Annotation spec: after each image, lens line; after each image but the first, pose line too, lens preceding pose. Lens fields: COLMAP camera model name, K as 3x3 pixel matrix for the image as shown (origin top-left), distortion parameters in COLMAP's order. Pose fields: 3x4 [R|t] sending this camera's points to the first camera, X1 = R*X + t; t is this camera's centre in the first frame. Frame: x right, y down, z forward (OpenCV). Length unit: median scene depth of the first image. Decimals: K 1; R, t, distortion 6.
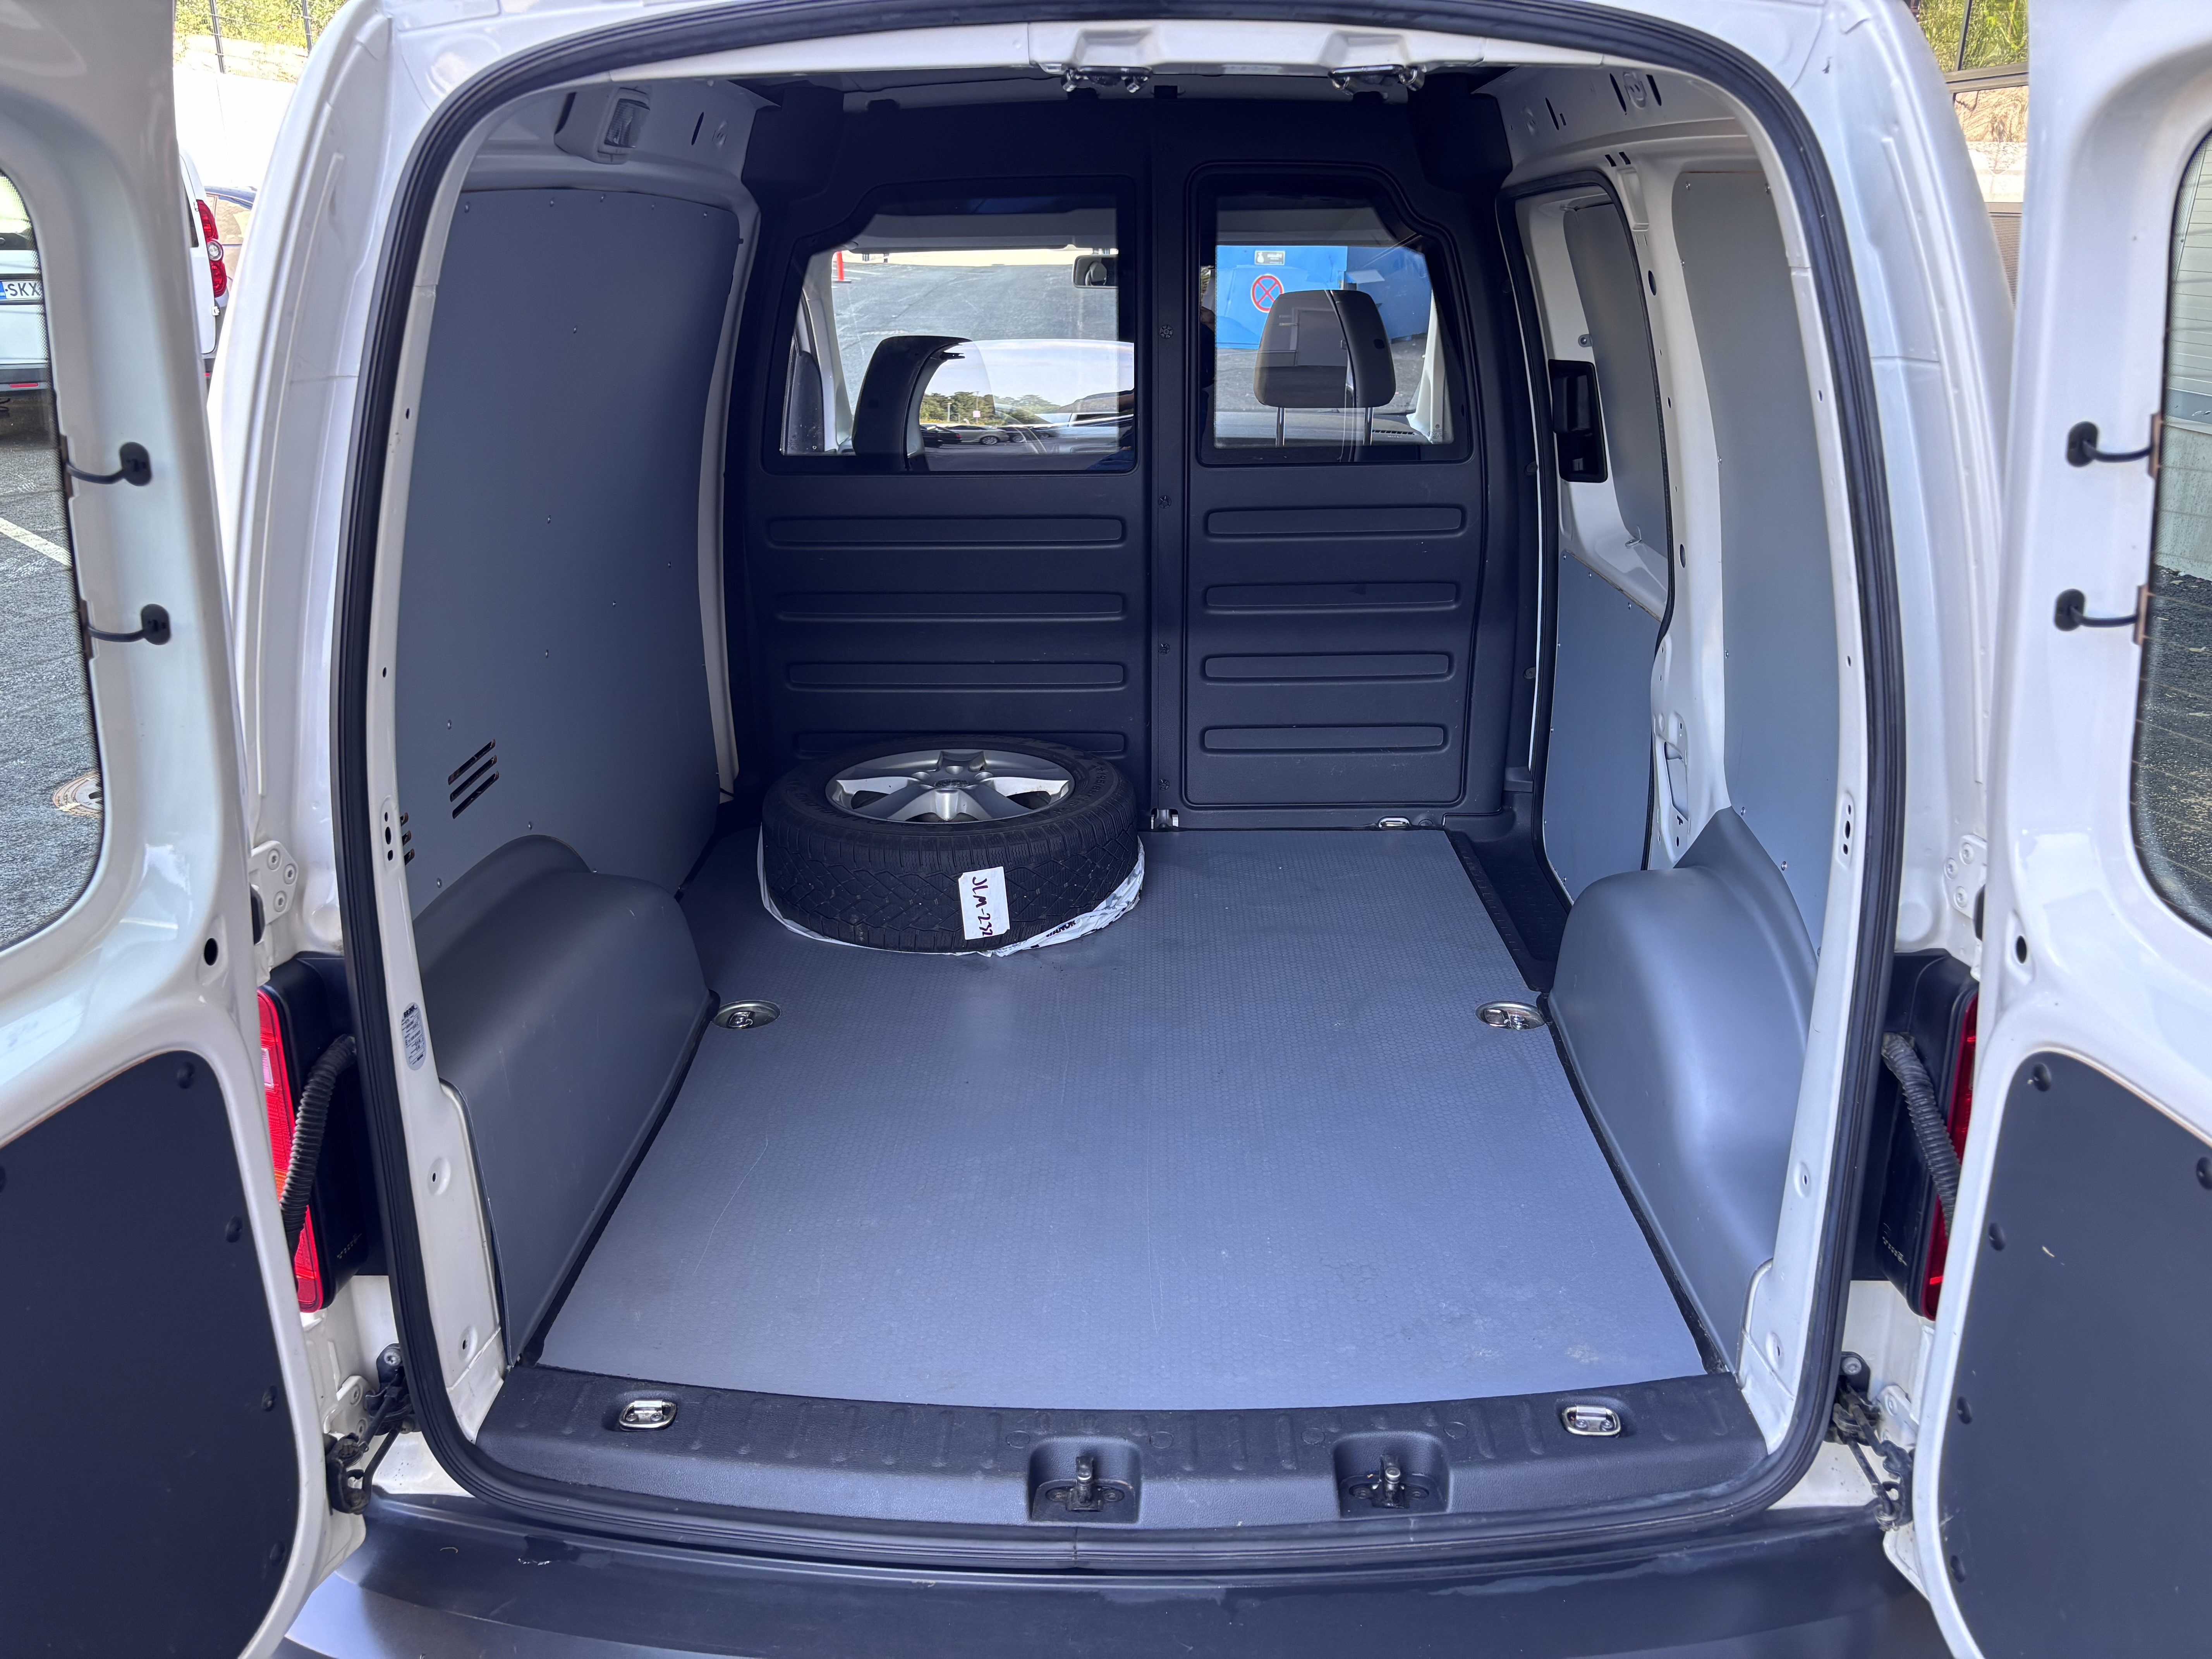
lens RADIAL K [[1665.4, 0, 1106.0], [0, 1665.4, 829.5], [0, 0, 1]] dist [0.038906, -0.032921]
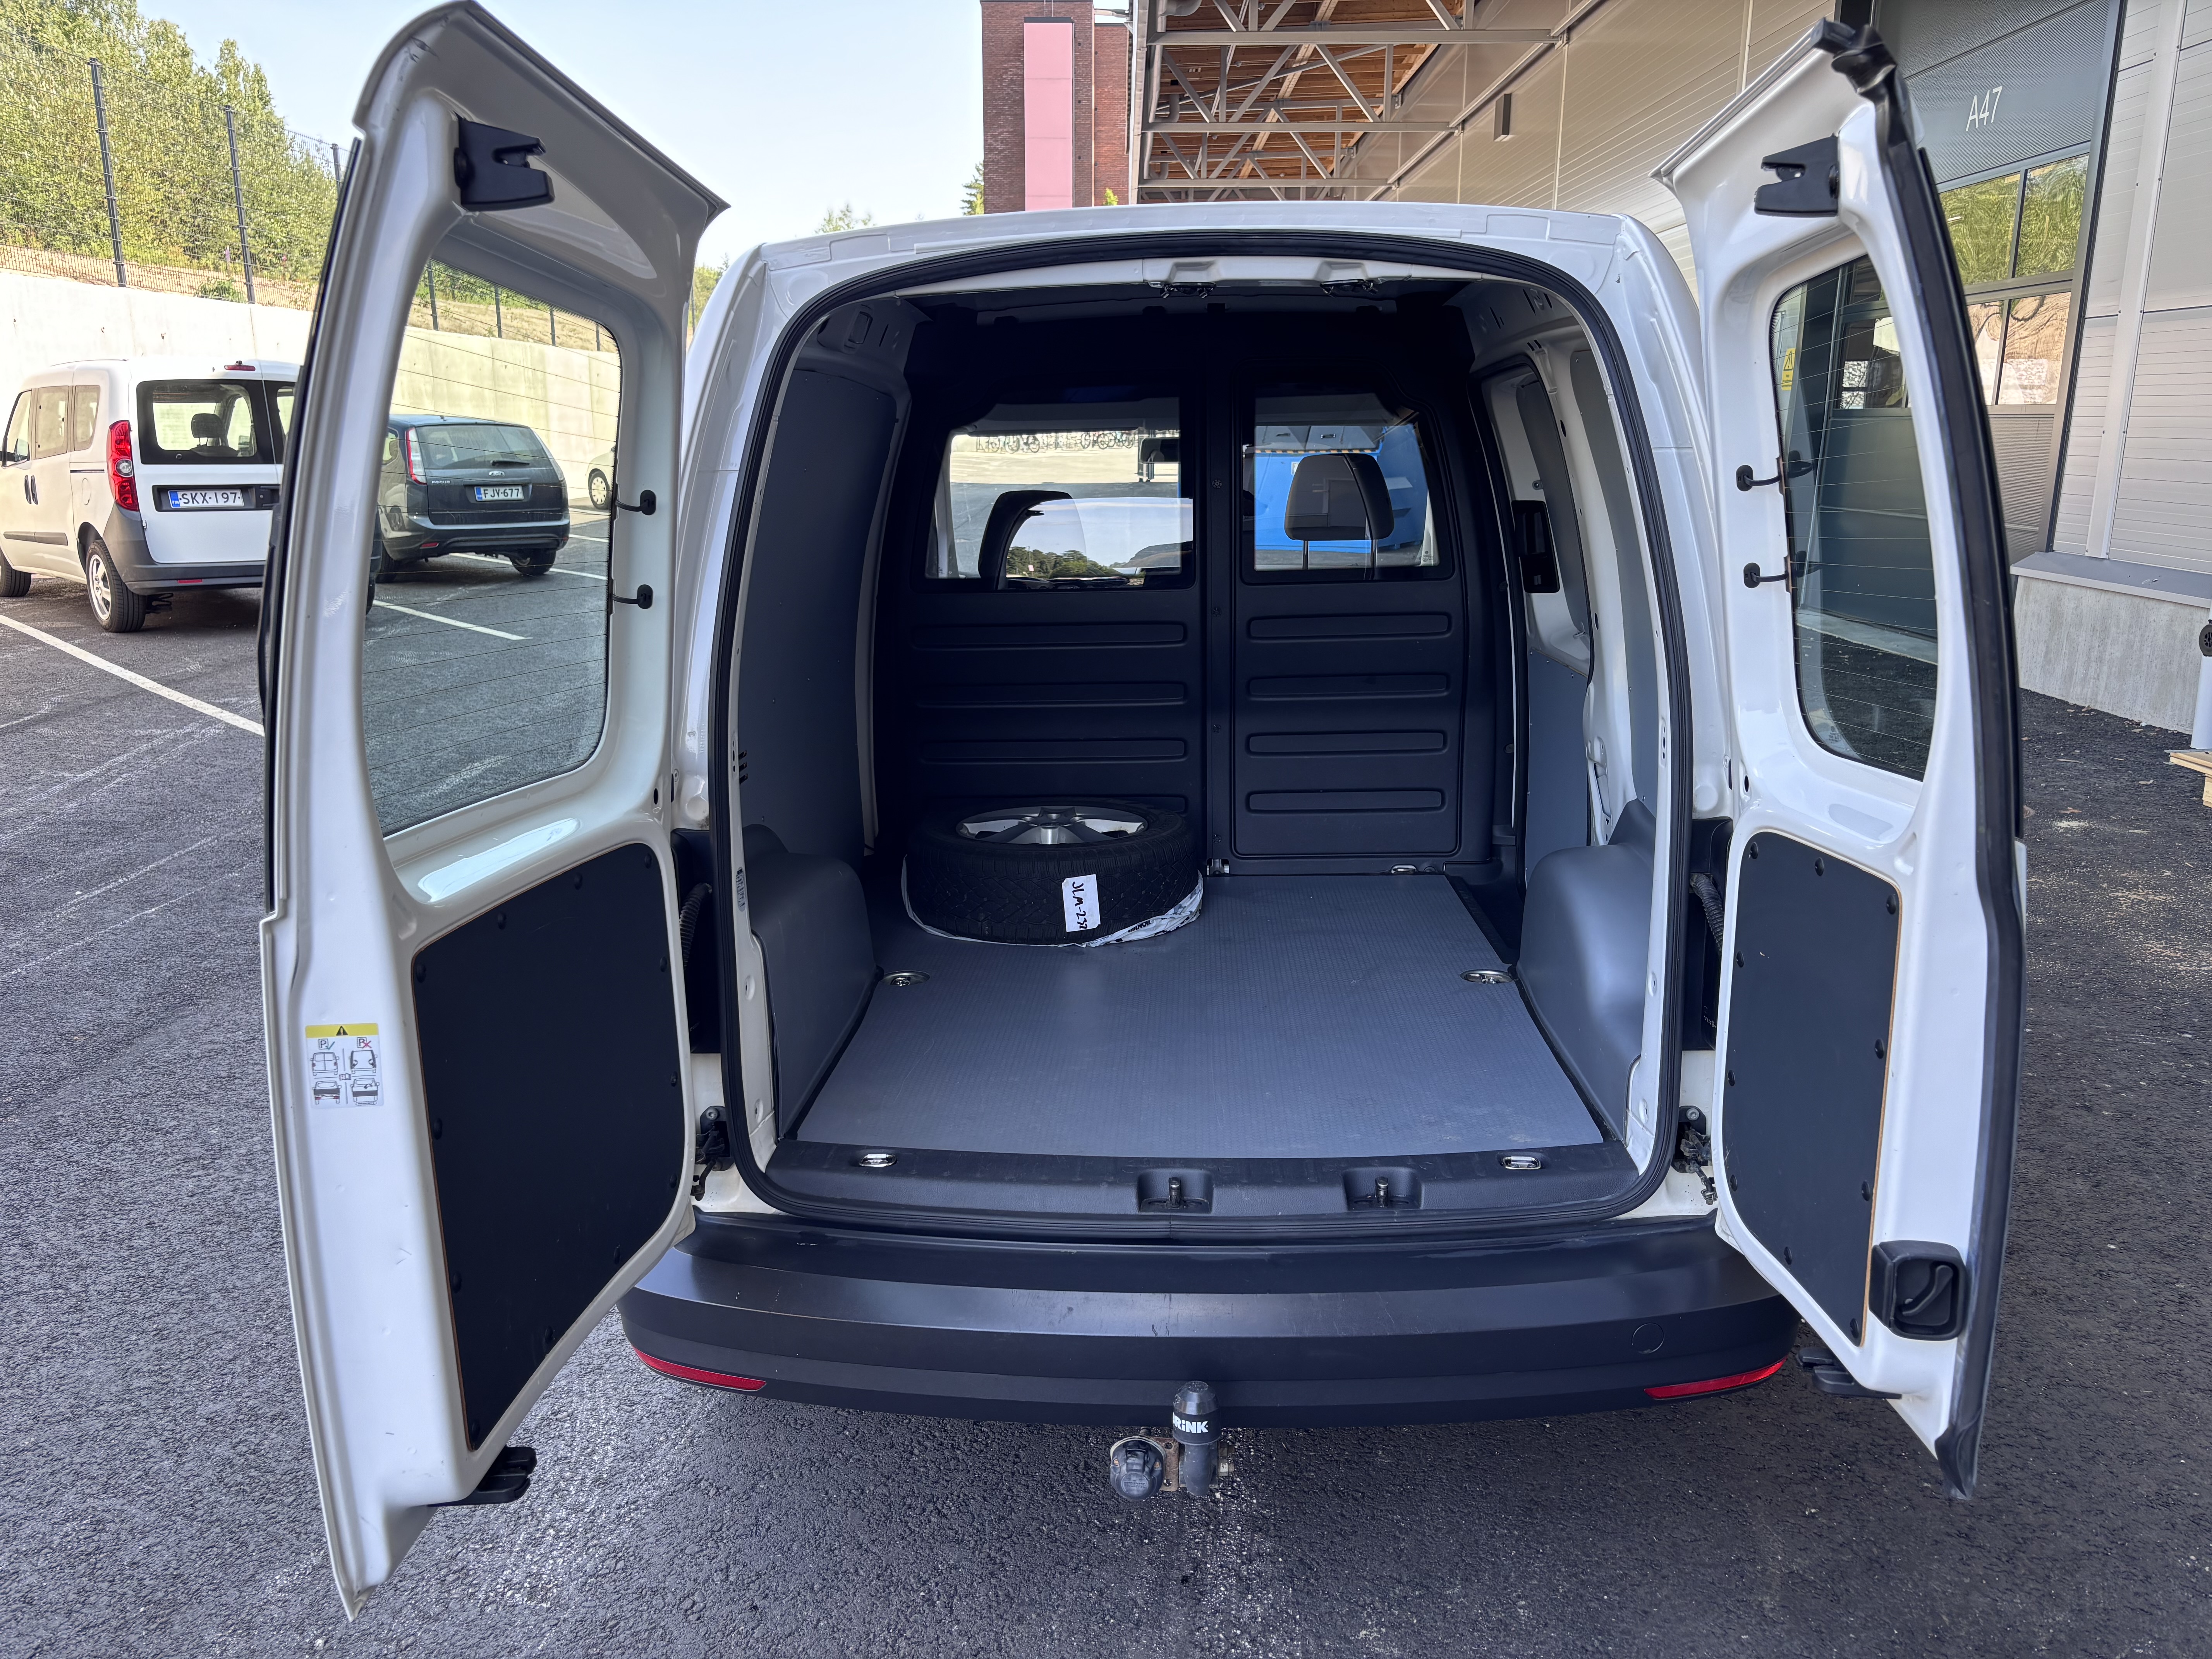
lens RADIAL K [[1679.4, 0, 1106.0], [0, 1679.4, 829.5], [0, 0, 1]] dist [0.046685, -0.039592]
pose [[0.999662, -0.005561, -0.025415, -0.019885], [0.002386, 0.992368, -0.123291, 0.147129], [0.025907, 0.123188, 0.992045, -0.304094]]
